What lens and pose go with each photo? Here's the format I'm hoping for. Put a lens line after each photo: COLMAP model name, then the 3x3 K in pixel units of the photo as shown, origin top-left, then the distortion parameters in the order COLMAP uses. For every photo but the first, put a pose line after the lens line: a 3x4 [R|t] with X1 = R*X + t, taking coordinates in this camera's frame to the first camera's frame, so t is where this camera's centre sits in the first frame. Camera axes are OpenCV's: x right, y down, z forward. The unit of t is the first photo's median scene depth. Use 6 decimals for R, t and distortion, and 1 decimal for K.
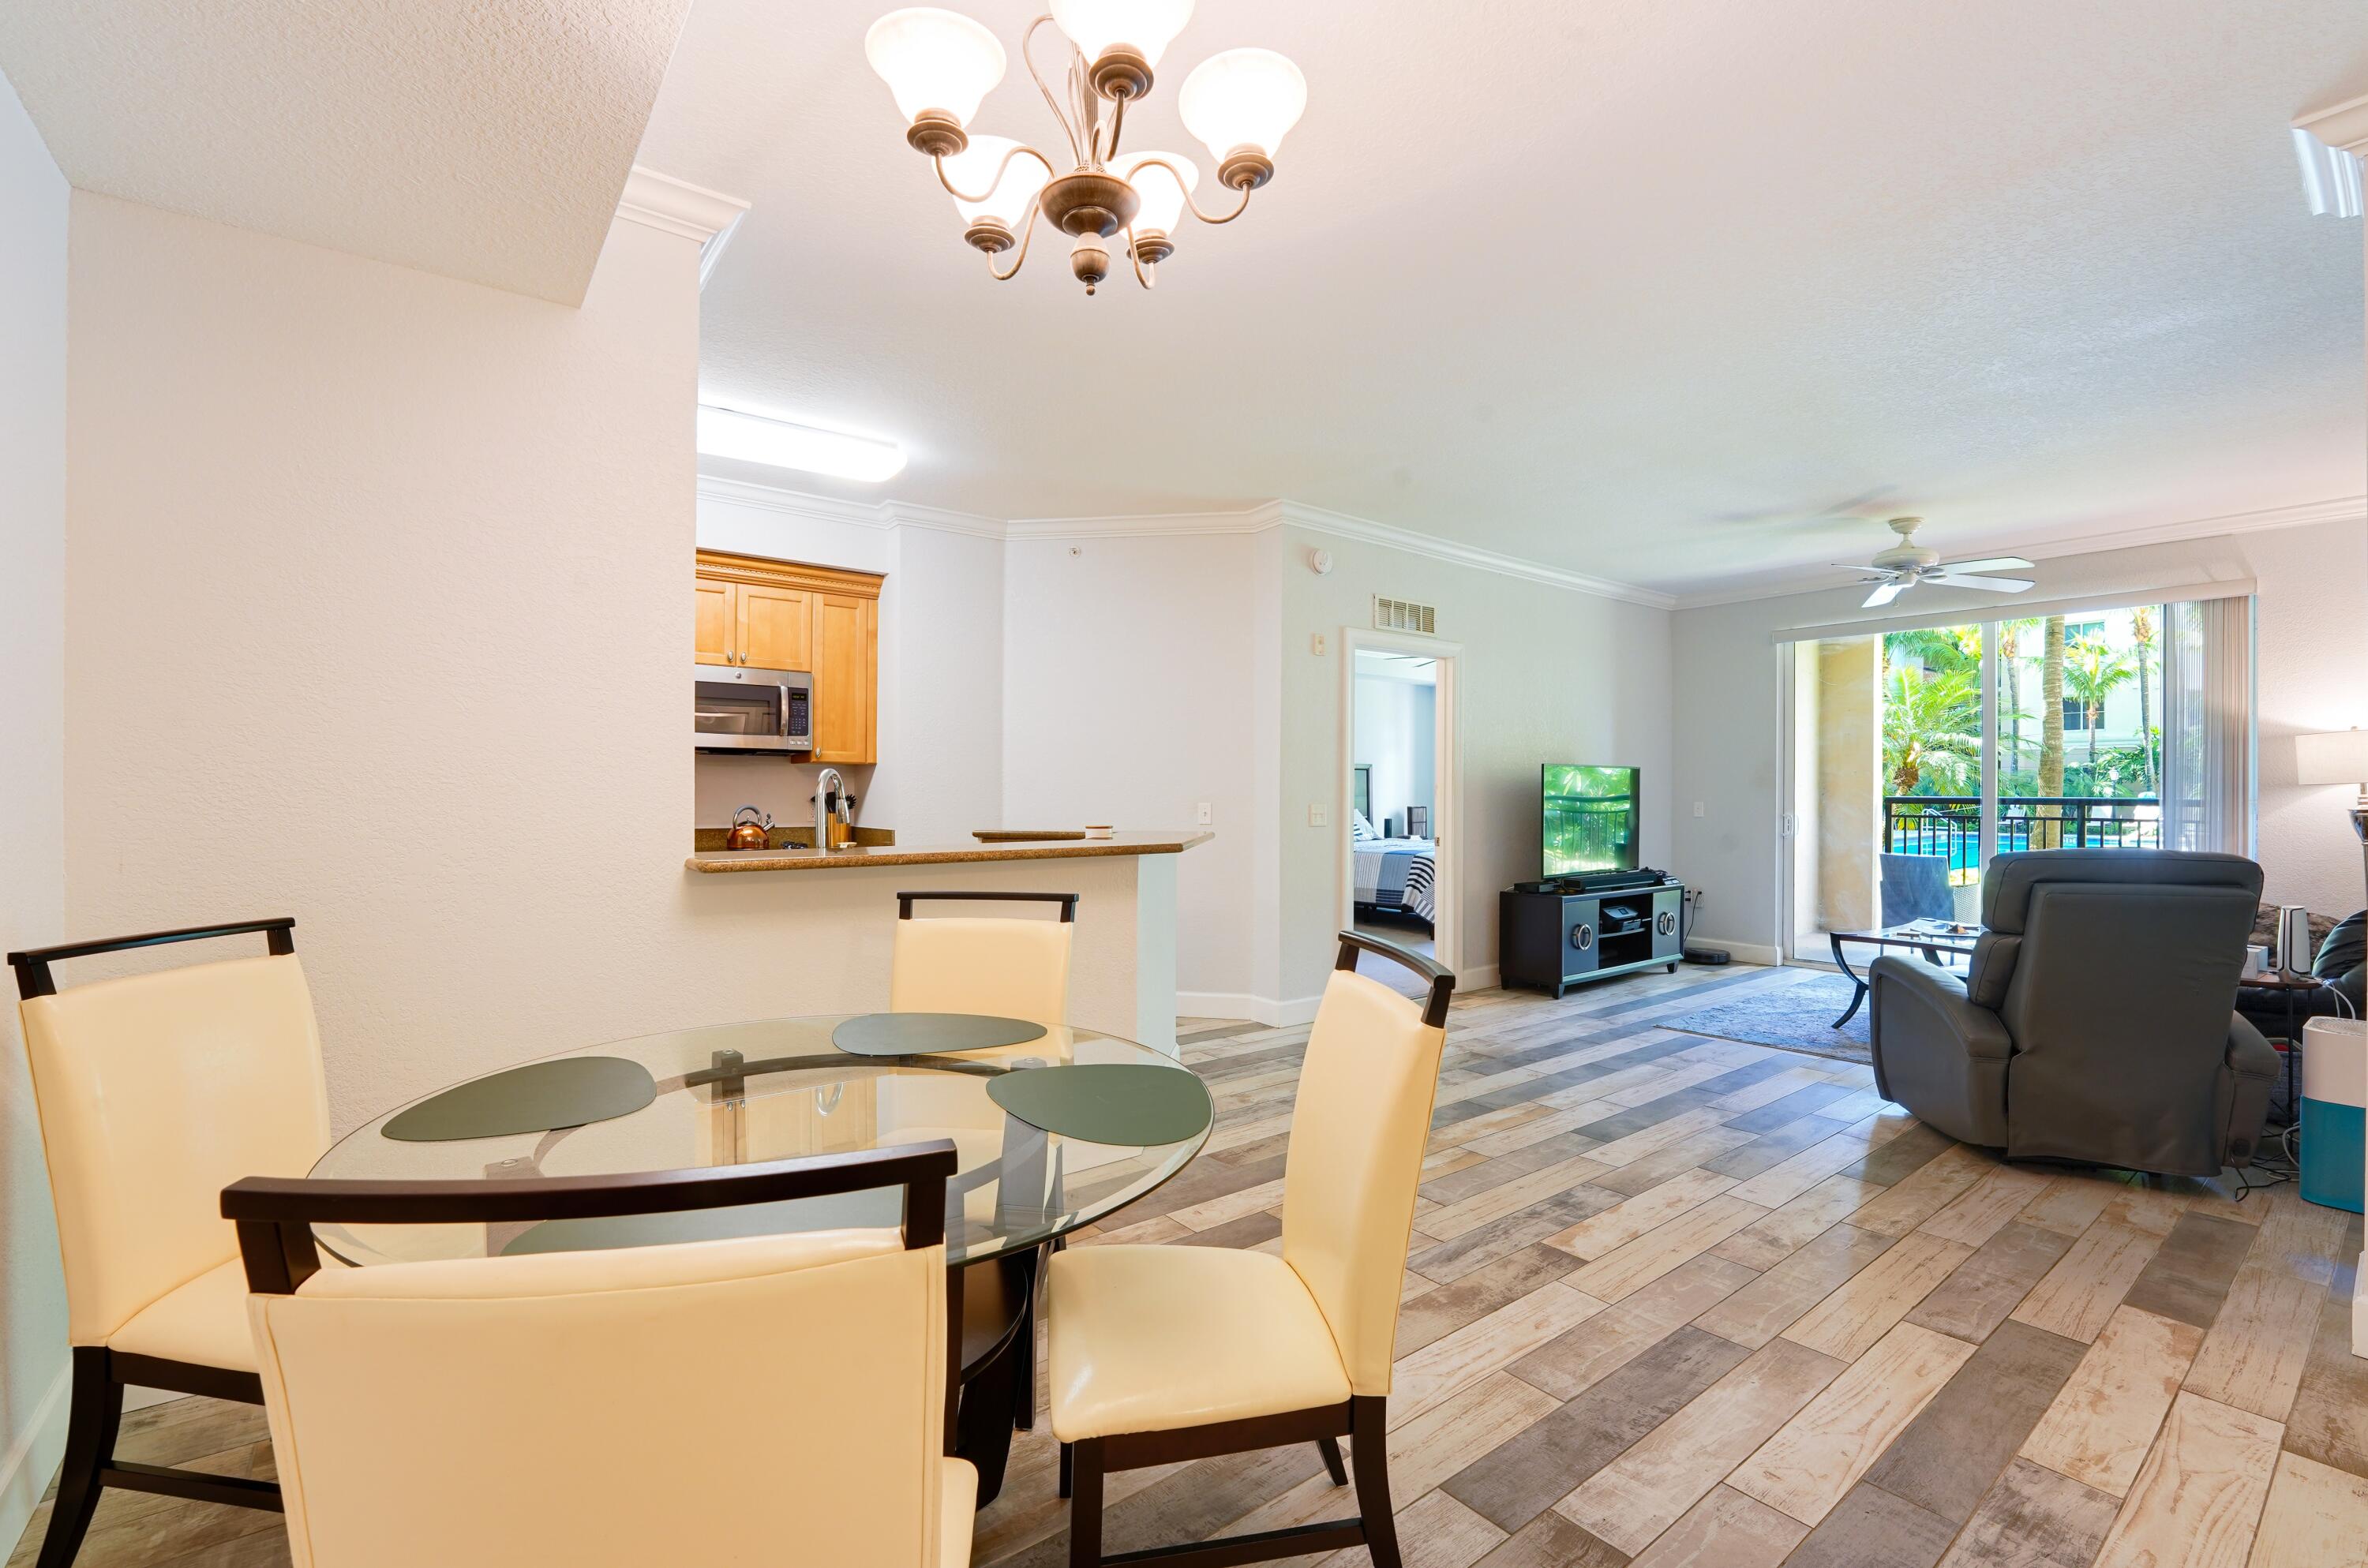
lens RADIAL K [[989.9, 0, 1184.0], [0, 989.9, 784.0], [0, 0, 1]] dist [-0.027334, -0.000046]
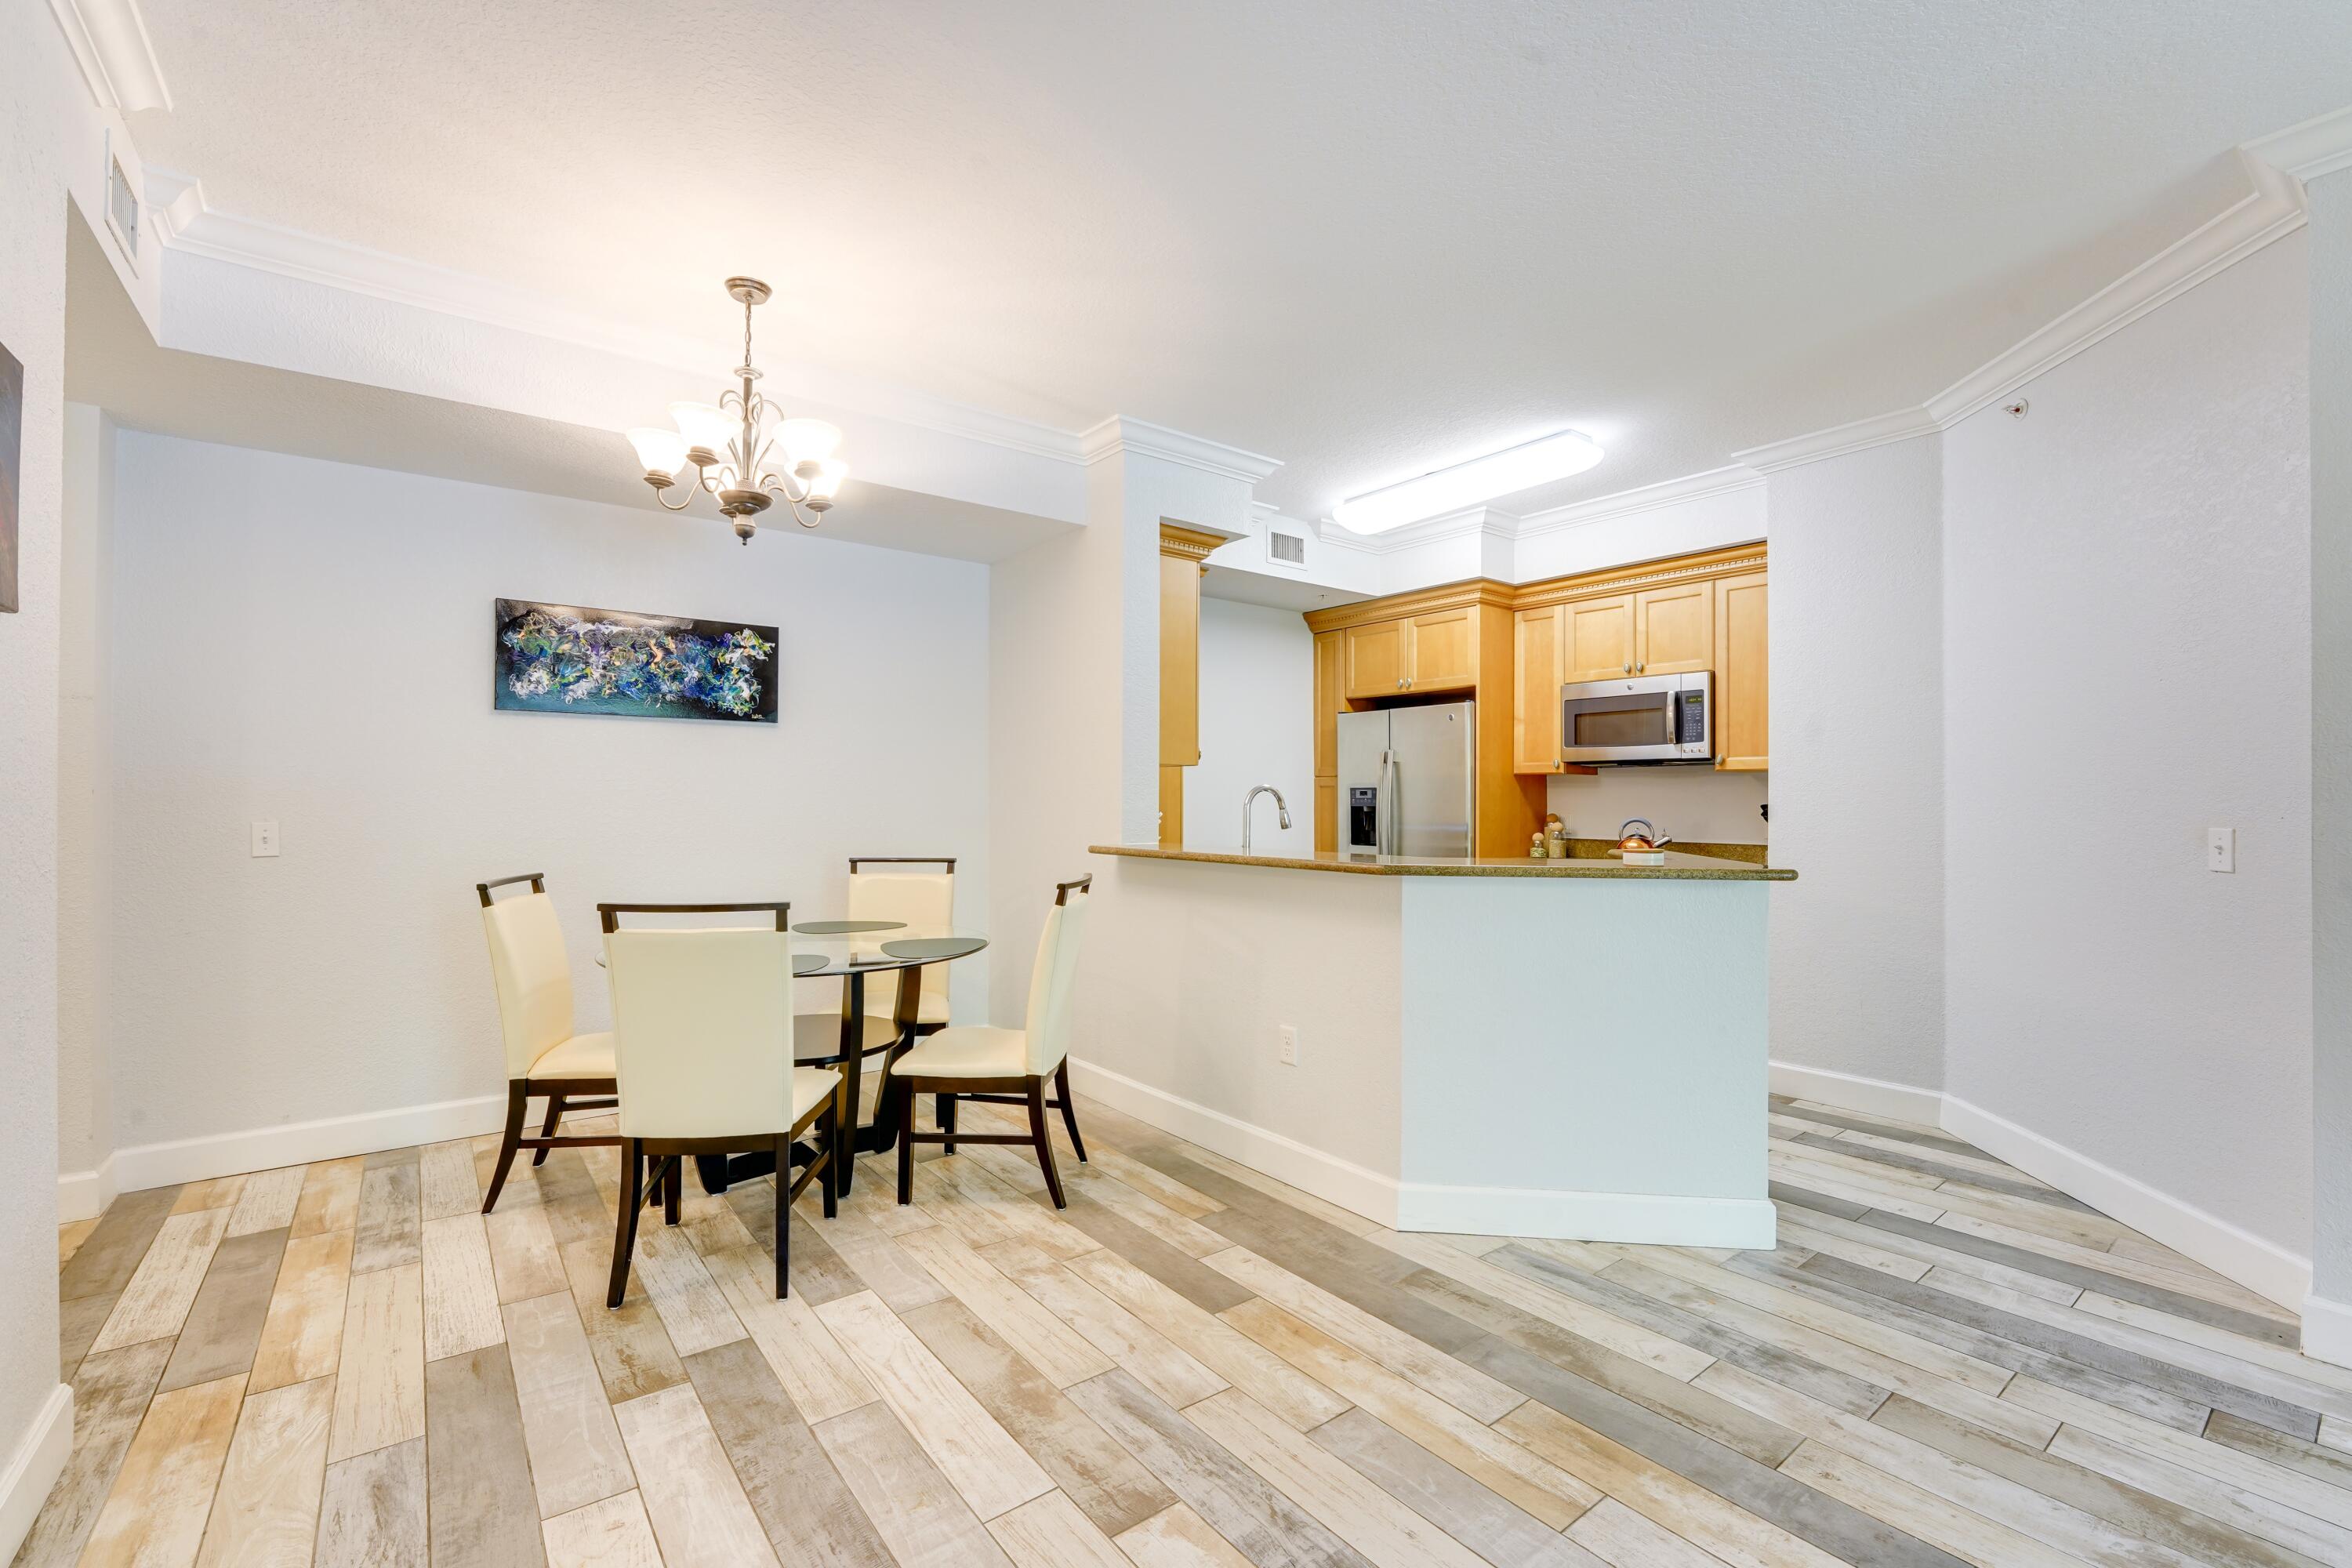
lens RADIAL K [[1010.5, 0, 1176.0], [0, 1010.5, 784.0], [0, 0, 1]] dist [-0.021734, 0.000034]
pose [[0.008927, -0.018943, -0.999781, 0.998509], [0.004377, 0.999812, -0.018904, 0.008957], [0.999951, -0.004207, 0.009008, 0.966004]]
